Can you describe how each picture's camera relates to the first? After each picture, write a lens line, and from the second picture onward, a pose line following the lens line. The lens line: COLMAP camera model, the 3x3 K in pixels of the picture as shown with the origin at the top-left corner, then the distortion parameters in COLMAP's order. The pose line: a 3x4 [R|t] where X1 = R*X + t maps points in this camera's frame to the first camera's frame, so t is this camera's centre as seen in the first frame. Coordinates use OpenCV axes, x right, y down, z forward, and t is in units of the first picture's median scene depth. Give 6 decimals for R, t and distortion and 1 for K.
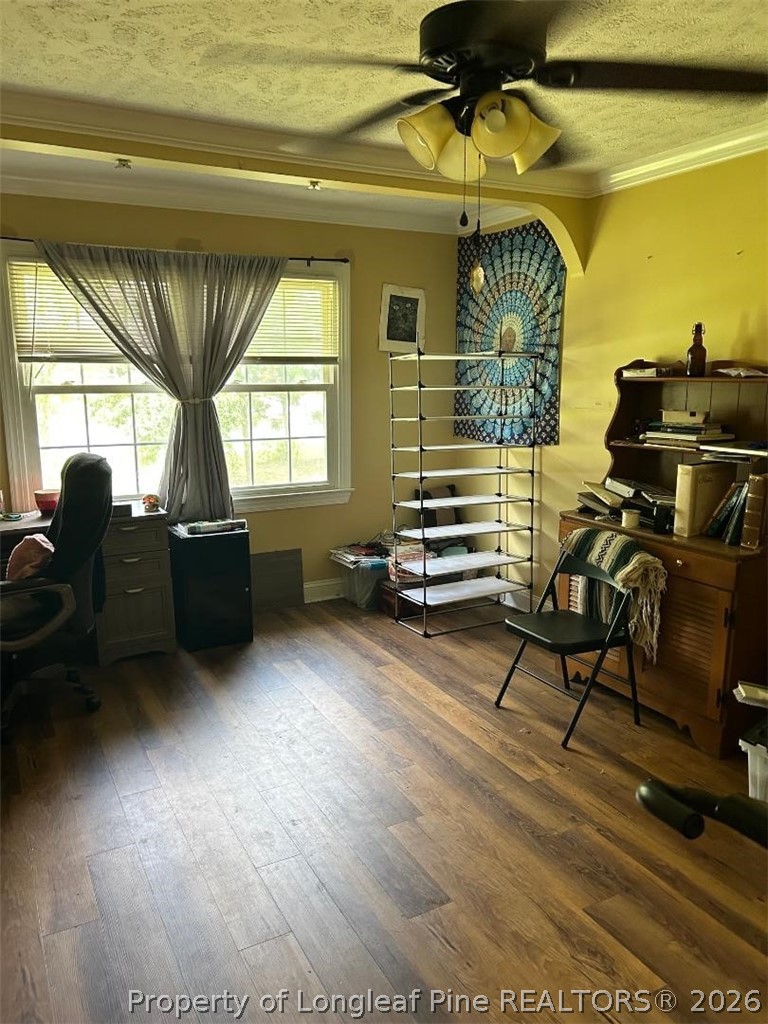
lens RADIAL K [[754.0, 0, 384.0], [0, 754.0, 512.0], [0, 0, 1]] dist [0.003305, 0.000423]
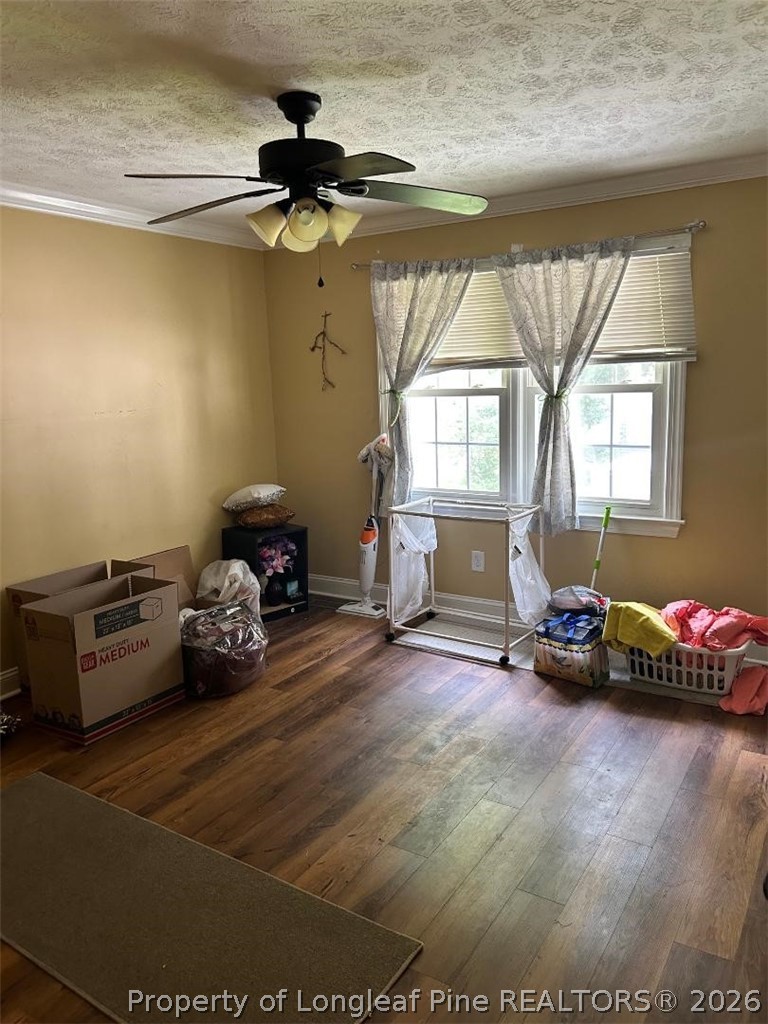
lens RADIAL K [[754.0, 0, 384.0], [0, 754.0, 512.0], [0, 0, 1]] dist [0.003305, 0.000423]
pose [[0.479696, 0.135108, -0.866971, 0.529578], [-0.127068, 0.988355, 0.083717, -0.060512], [0.868185, 0.070005, 0.491277, 0.331928]]
